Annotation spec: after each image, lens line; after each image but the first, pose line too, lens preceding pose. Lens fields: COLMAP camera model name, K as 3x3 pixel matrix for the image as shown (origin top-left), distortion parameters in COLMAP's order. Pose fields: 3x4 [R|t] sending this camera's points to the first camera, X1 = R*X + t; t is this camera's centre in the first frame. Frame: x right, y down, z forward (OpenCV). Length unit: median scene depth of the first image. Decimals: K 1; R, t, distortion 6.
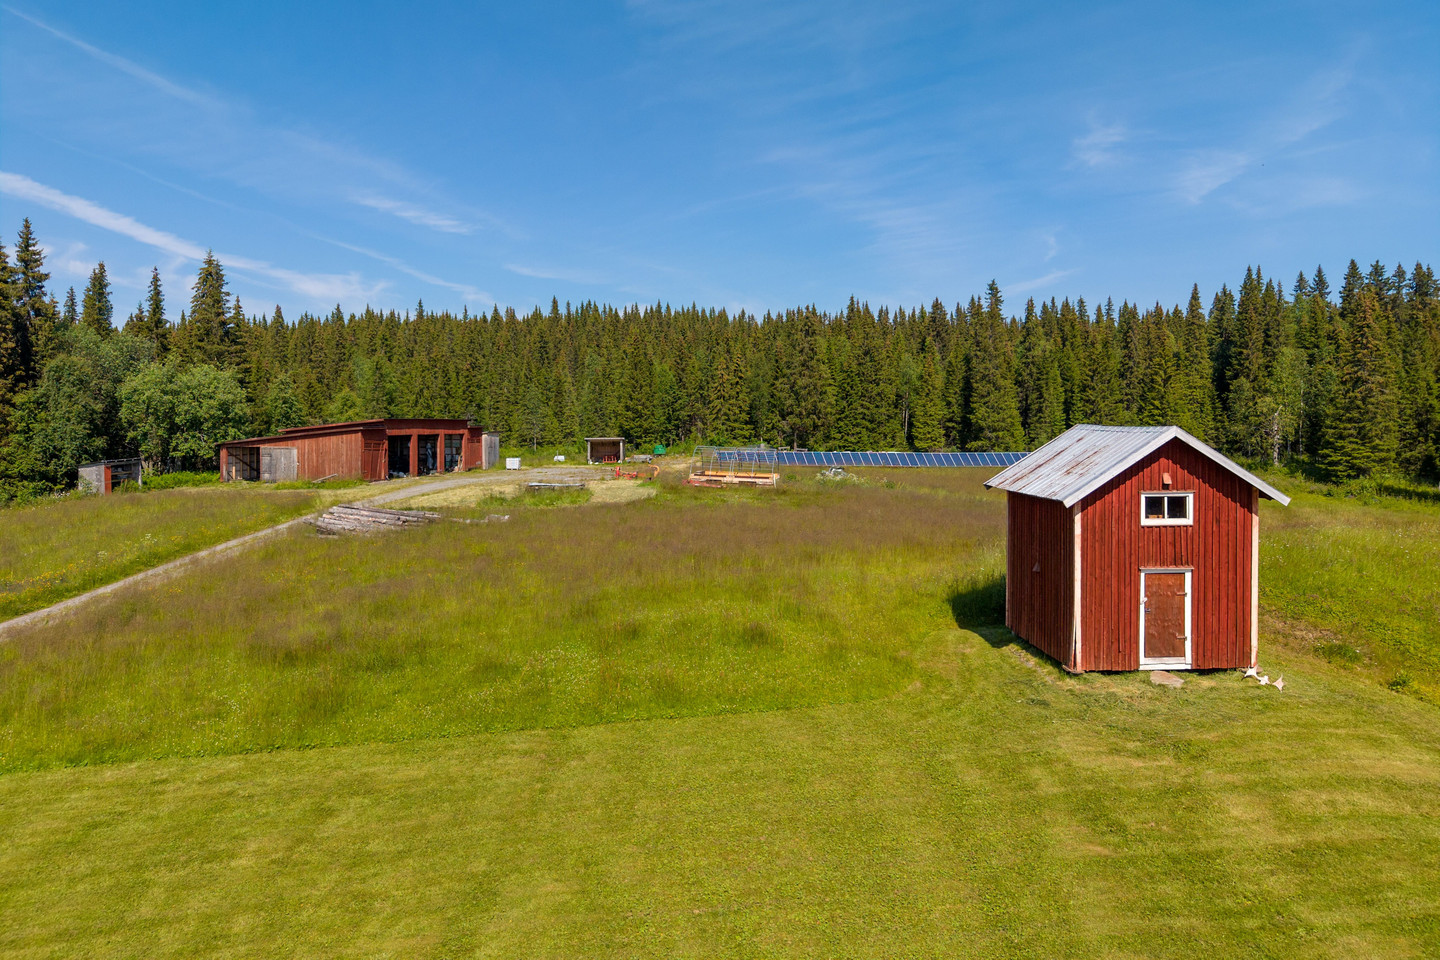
lens RADIAL K [[971.9, 0, 726.6], [0, 971.9, 434.3], [0, 0, 1]] dist [0.008857, -0.002107]
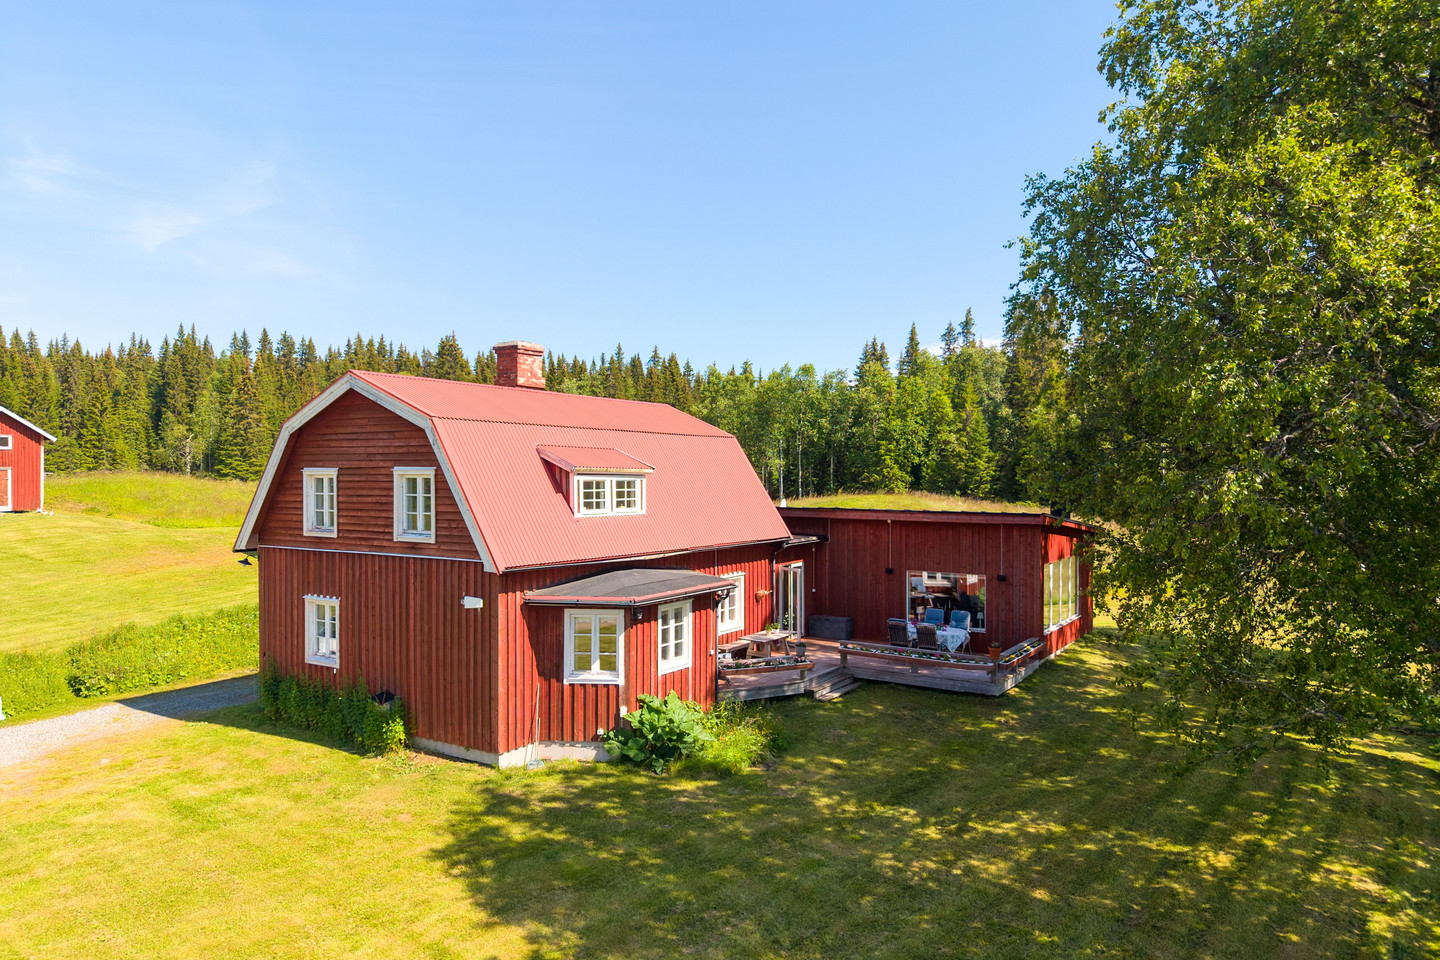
lens RADIAL K [[961.6, 0, 719.5], [0, 961.6, 462.0], [0, 0, 1]] dist [0.002838, -0.001873]
pose [[0.576857, 0.009592, 0.816789, -0.067472], [0.004972, 0.999871, -0.015253, 0.025758], [-0.816830, 0.012860, 0.576735, -0.269324]]
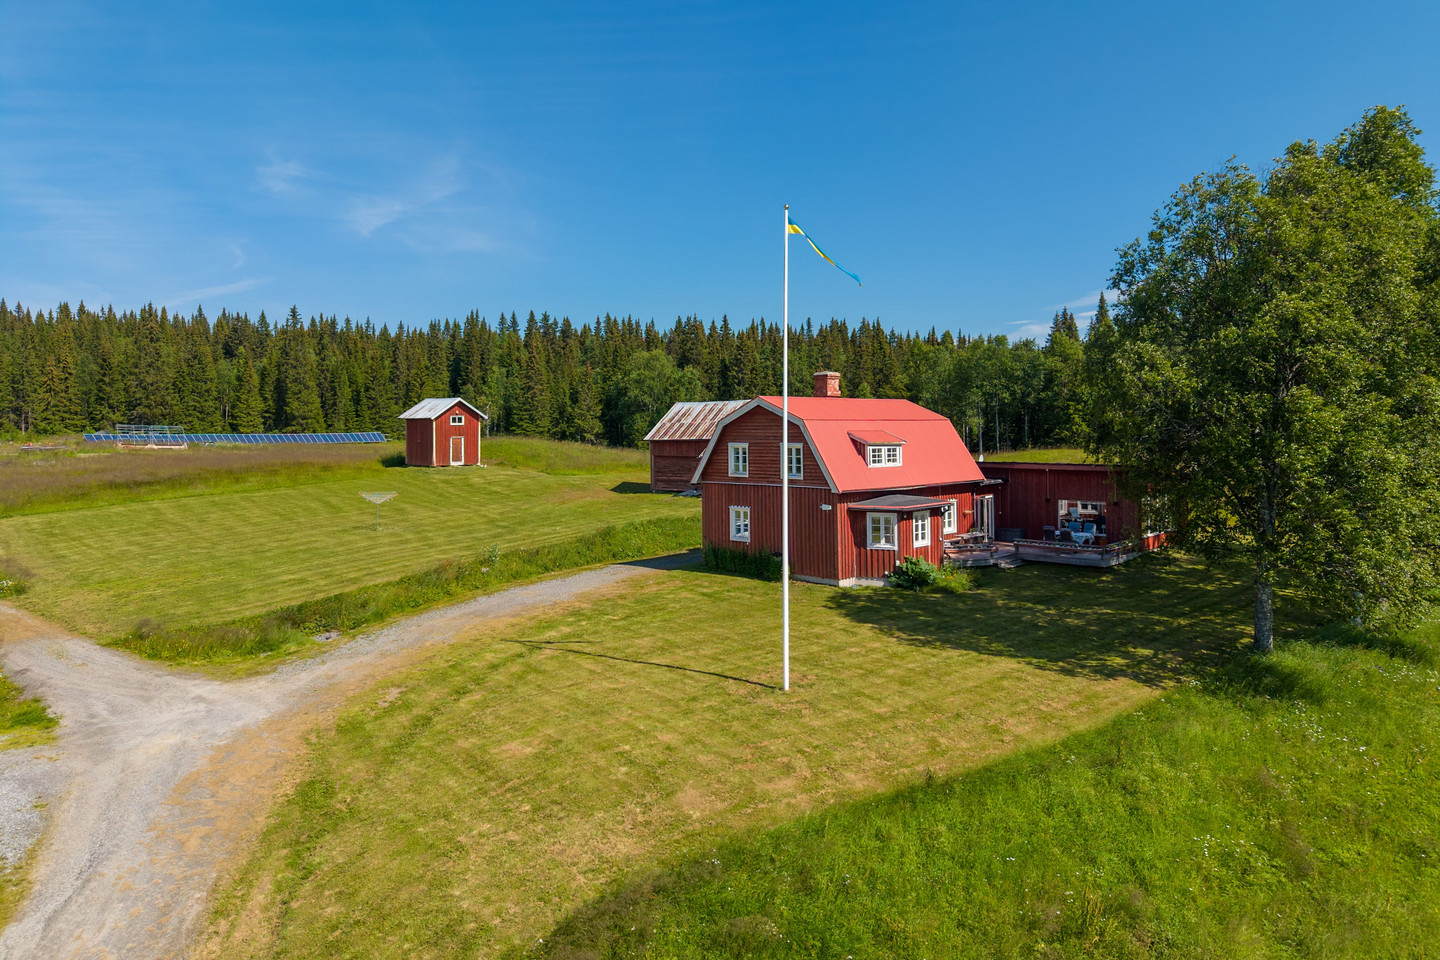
lens RADIAL K [[945.5, 0, 712.7], [0, 945.5, 411.8], [0, 0, 1]] dist [0.033713, -0.043224]
pose [[0.736135, 0.003159, 0.676827, -0.191571], [0.014283, 0.999694, -0.020201, 0.020041], [-0.676684, 0.024538, 0.735865, -0.347217]]
